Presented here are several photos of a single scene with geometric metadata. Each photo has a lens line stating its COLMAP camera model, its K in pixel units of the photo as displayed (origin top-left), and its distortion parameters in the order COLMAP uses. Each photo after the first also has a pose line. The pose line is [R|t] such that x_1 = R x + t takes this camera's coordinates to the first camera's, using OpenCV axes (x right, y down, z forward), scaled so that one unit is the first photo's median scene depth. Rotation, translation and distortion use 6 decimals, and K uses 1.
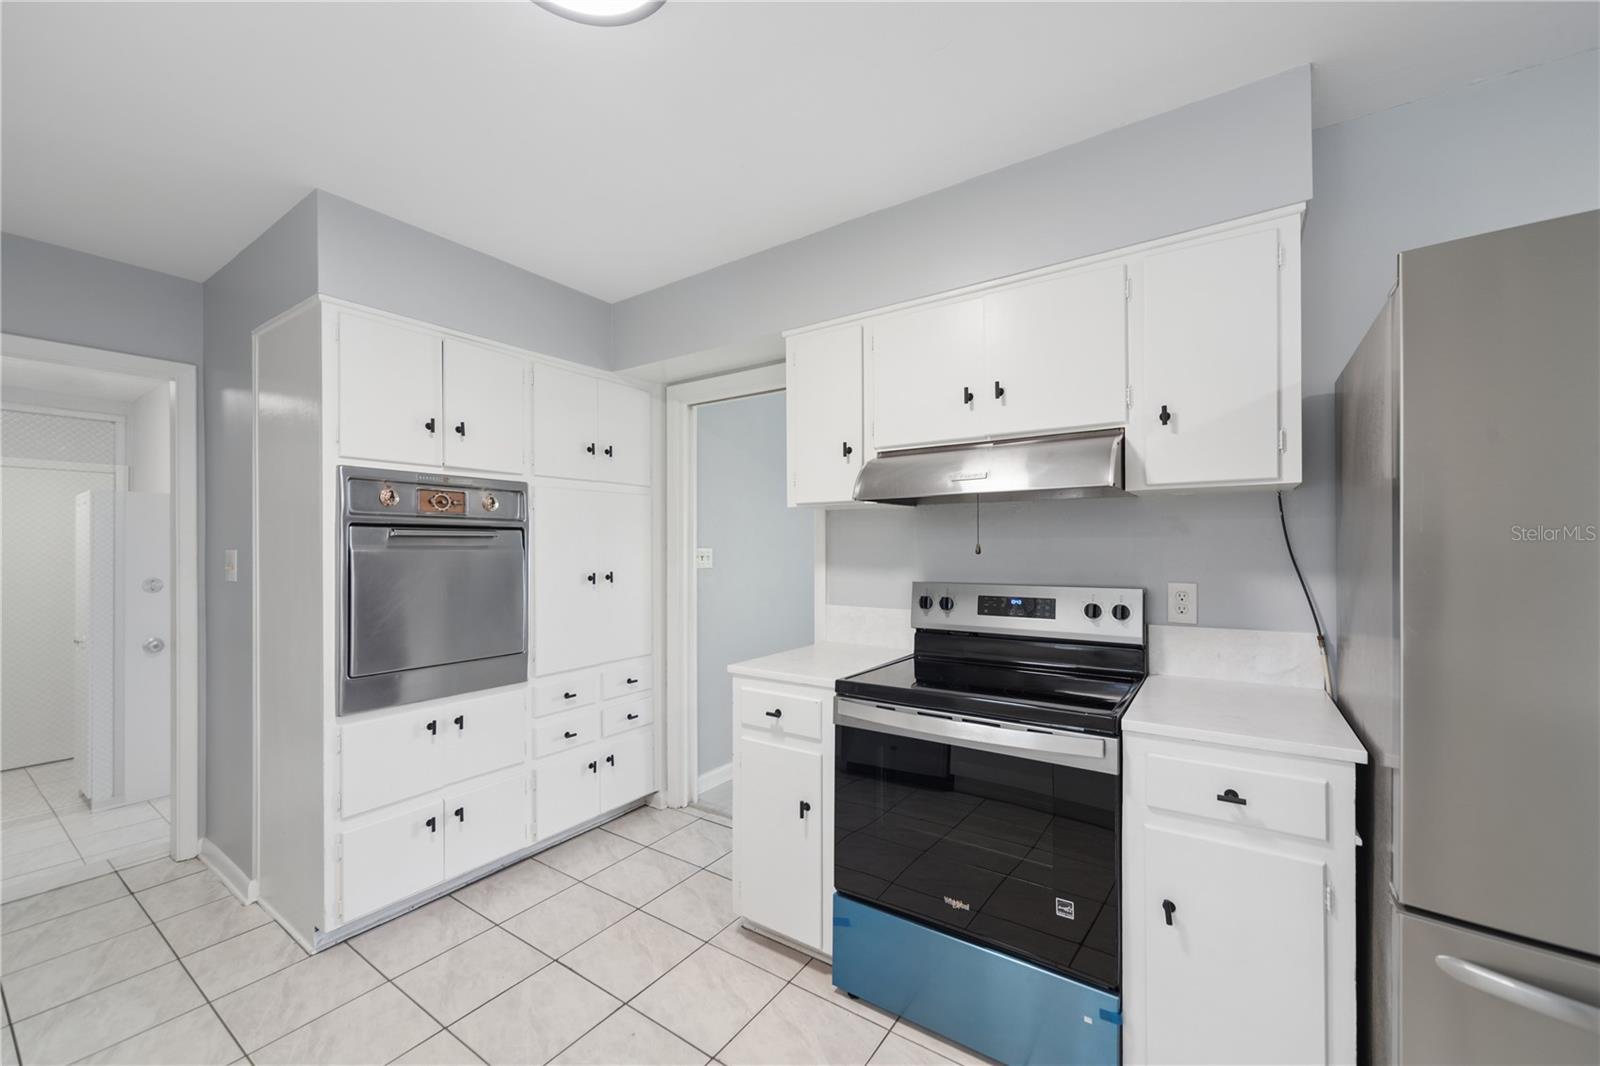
lens RADIAL K [[625.3, 0, 807.5], [0, 625.3, 543.9], [0, 0, 1]] dist [-0.001358, -0.000332]
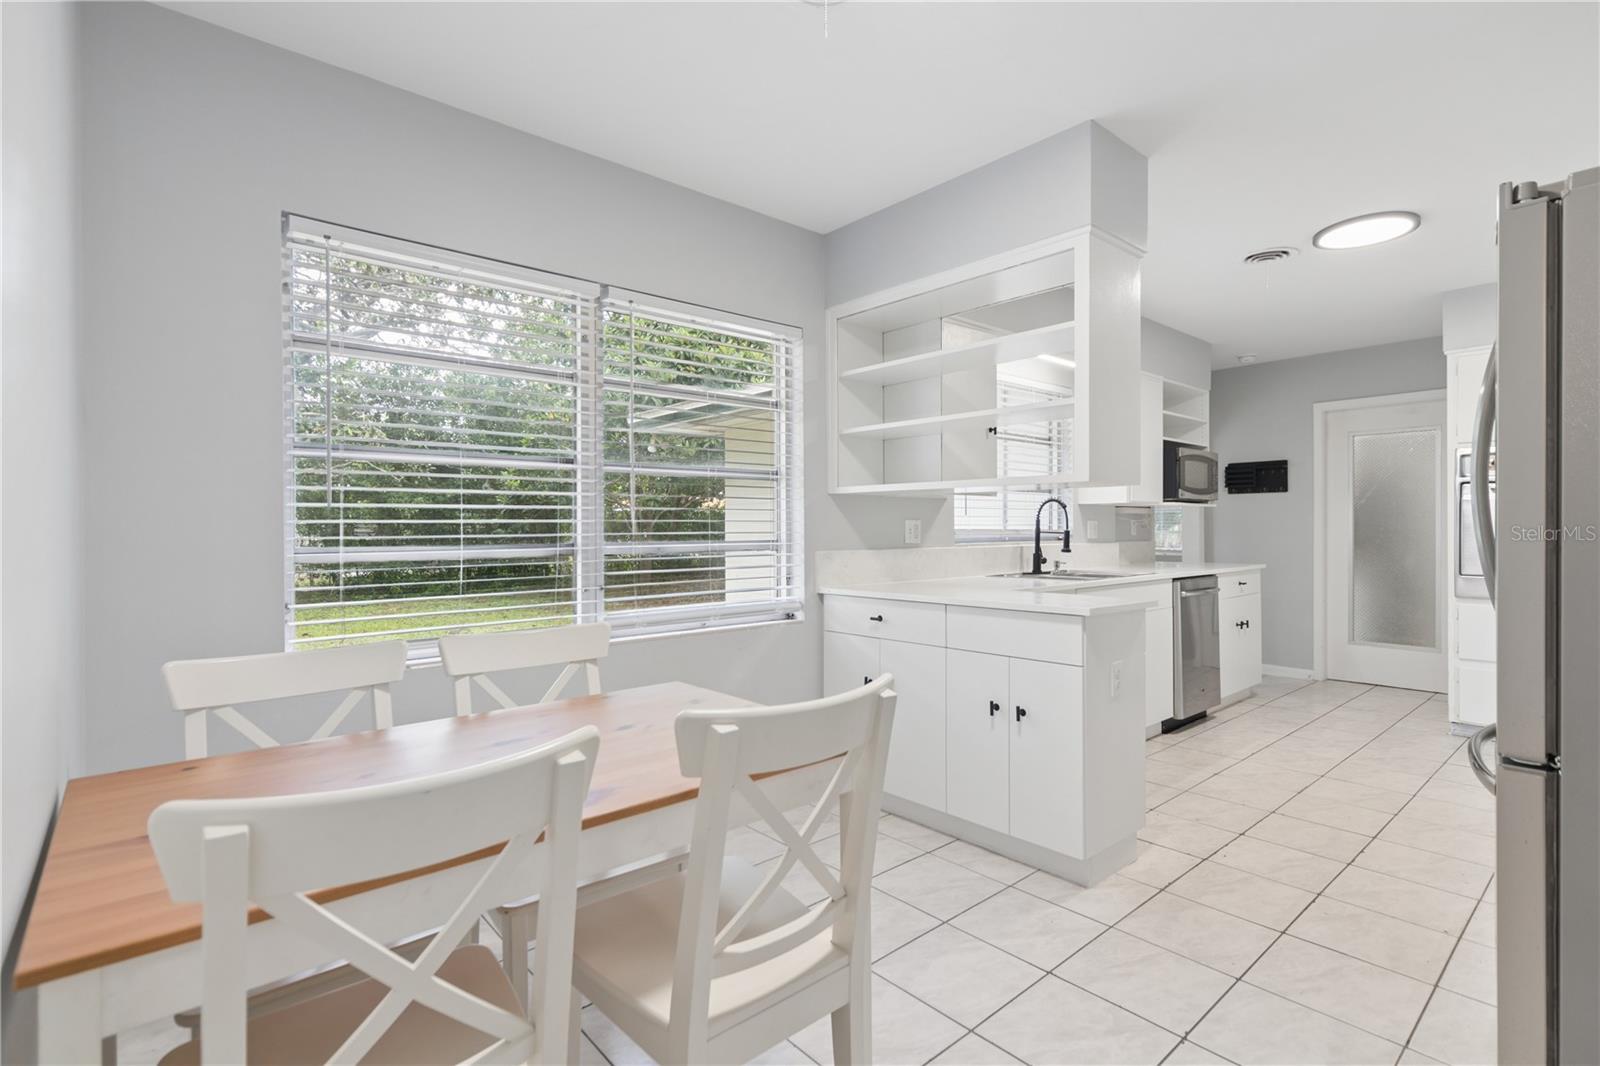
lens RADIAL K [[756.2, 0, 790.7], [0, 756.2, 527.8], [0, 0, 1]] dist [-0.004127, -0.000385]
pose [[-0.264862, 0.003392, -0.964280, 1.497103], [0.007814, 0.999969, 0.001372, 0.063257], [0.964255, -0.007172, -0.264880, -0.173772]]
